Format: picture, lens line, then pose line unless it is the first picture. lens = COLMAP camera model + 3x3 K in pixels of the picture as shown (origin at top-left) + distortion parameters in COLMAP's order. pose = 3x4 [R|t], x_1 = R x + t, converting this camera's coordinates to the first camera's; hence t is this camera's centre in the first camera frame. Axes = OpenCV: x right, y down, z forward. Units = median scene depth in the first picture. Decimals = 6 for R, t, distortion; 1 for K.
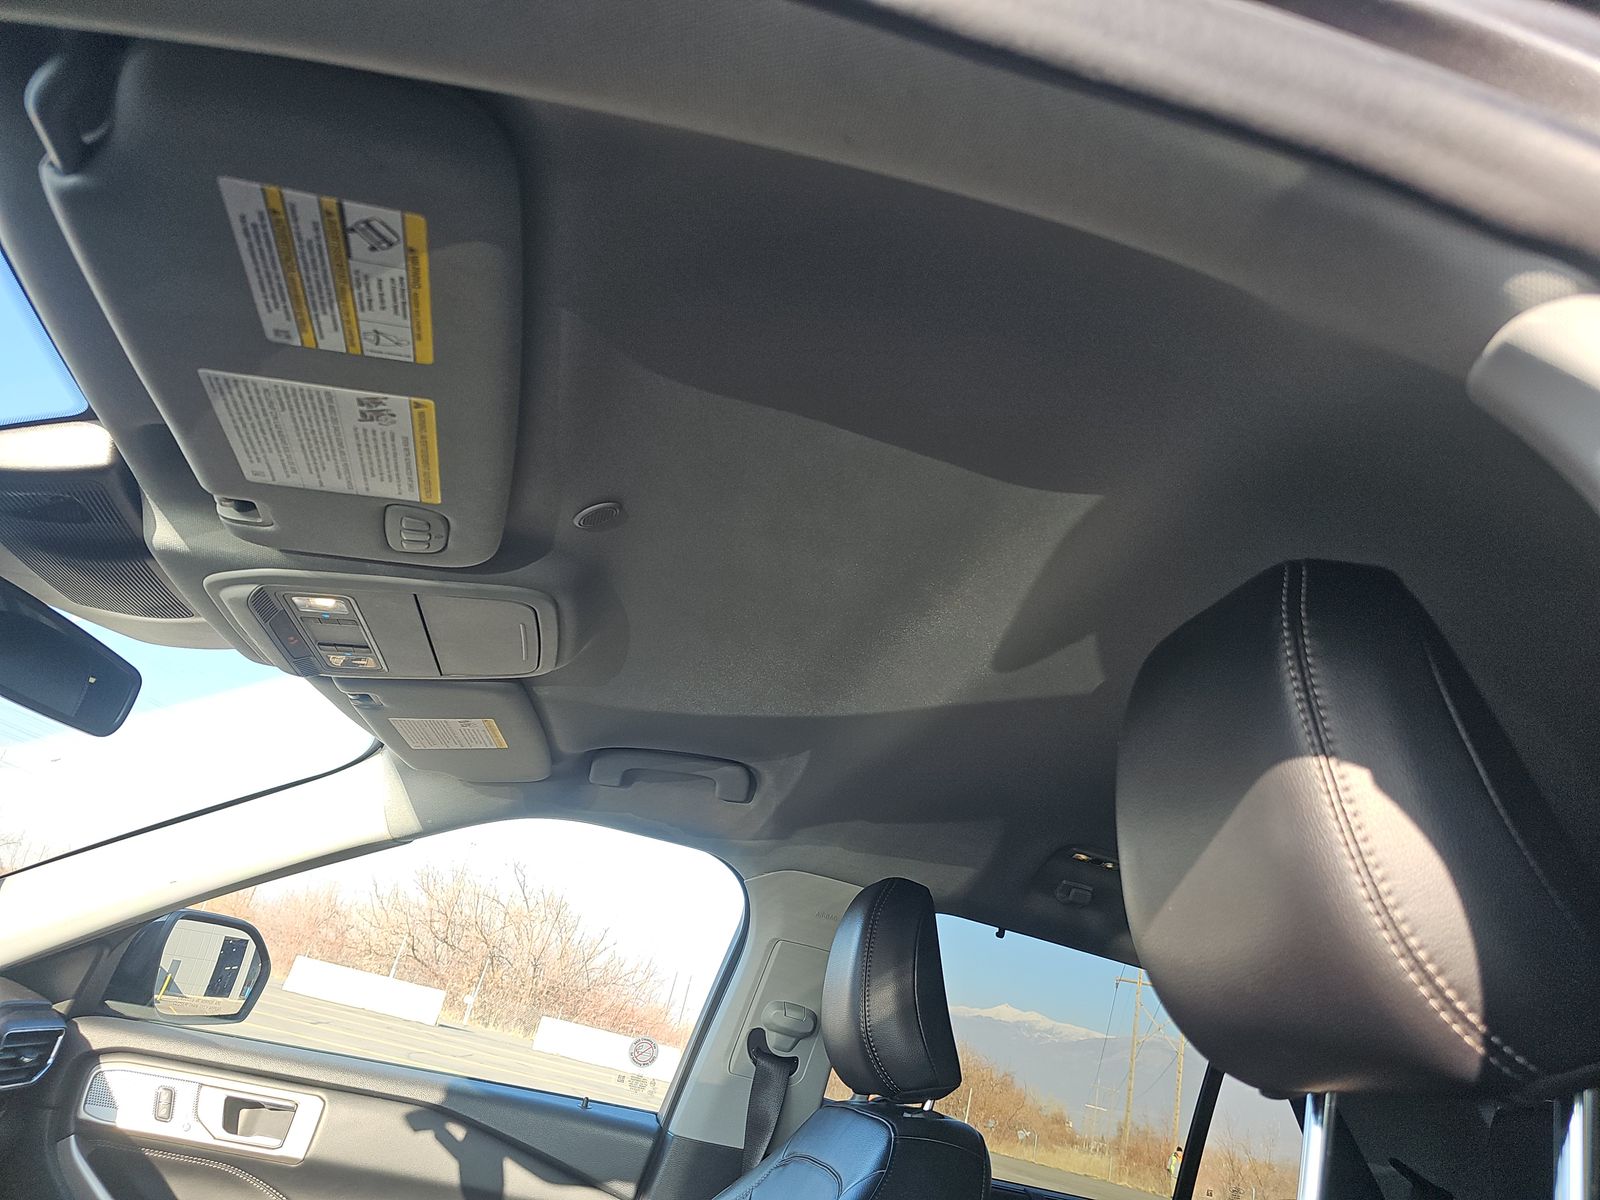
lens RADIAL K [[1031.6, 0, 800.0], [0, 1031.6, 594.8], [0, 0, 1]] dist [0.029171, -0.034127]
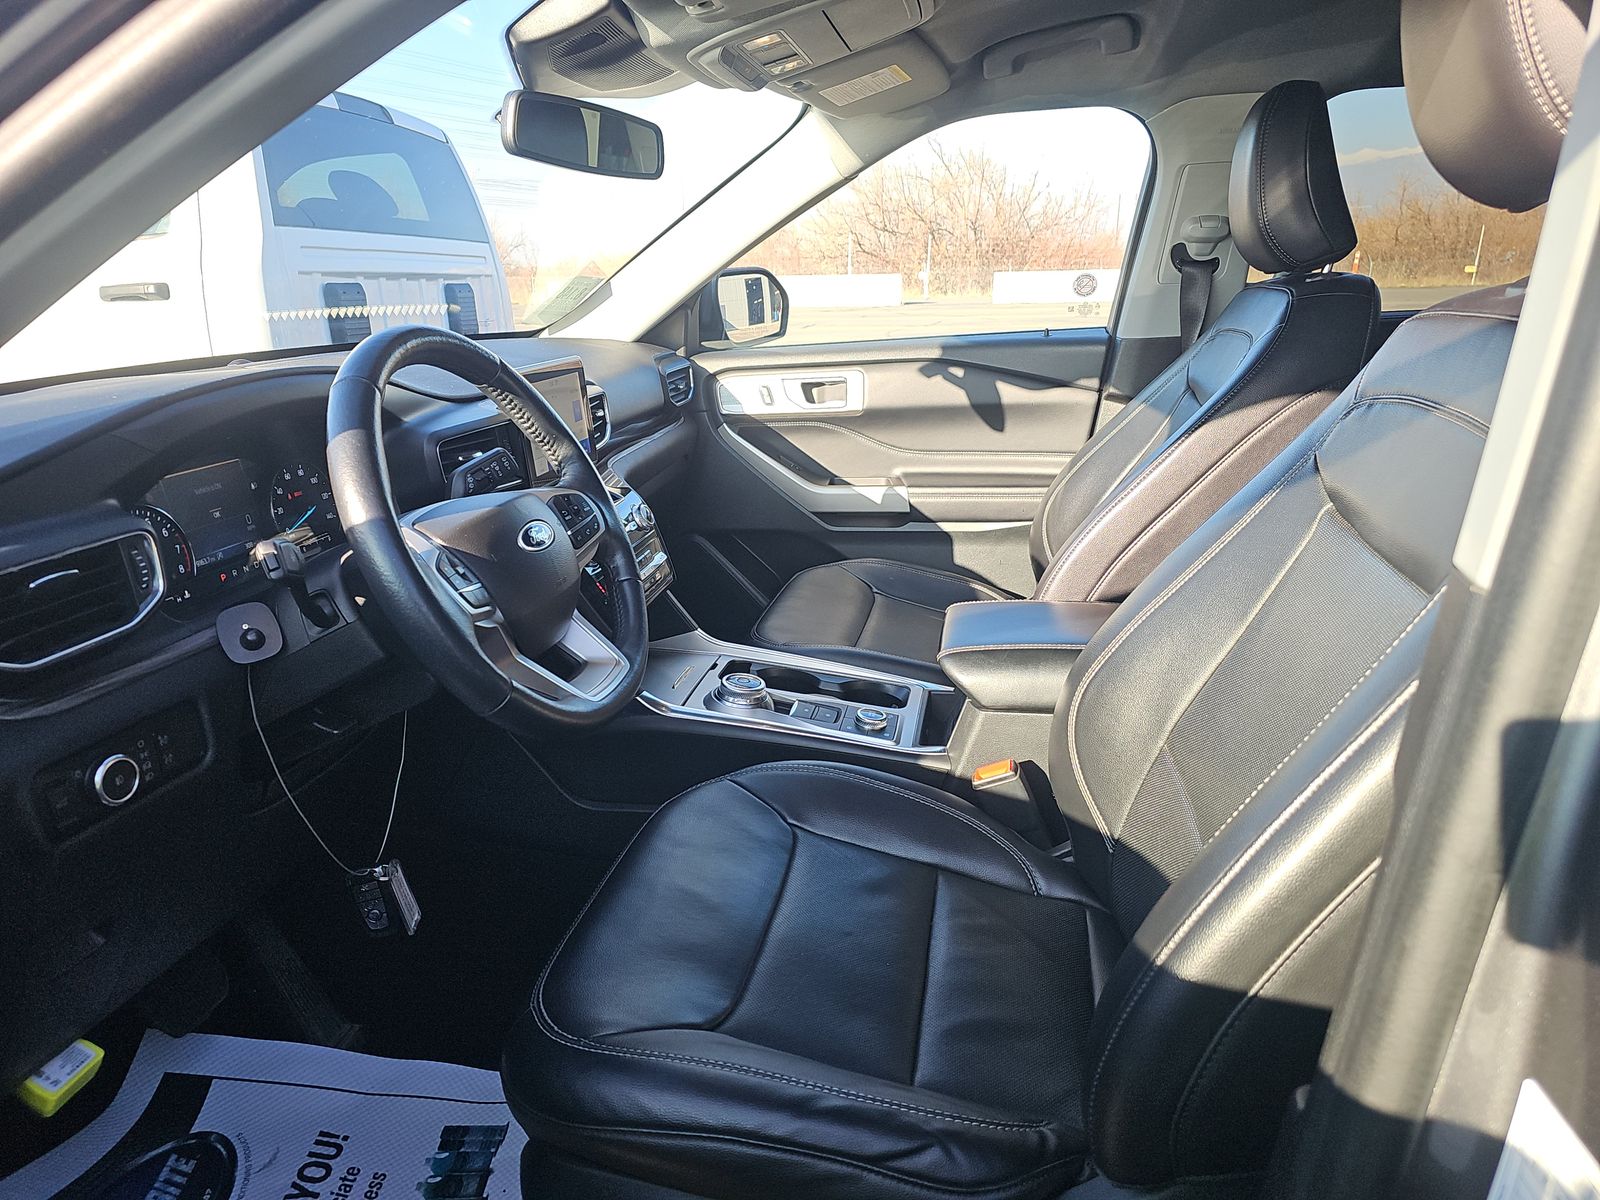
lens RADIAL K [[1066.0, 0, 796.4], [0, 1066.0, 596.4], [0, 0, 1]] dist [0.052400, -0.002135]
pose [[0.893201, -0.111087, -0.435720, 0.062878], [0.362137, 0.752123, 0.550607, -0.117277], [0.266550, -0.649593, 0.712026, -0.260755]]
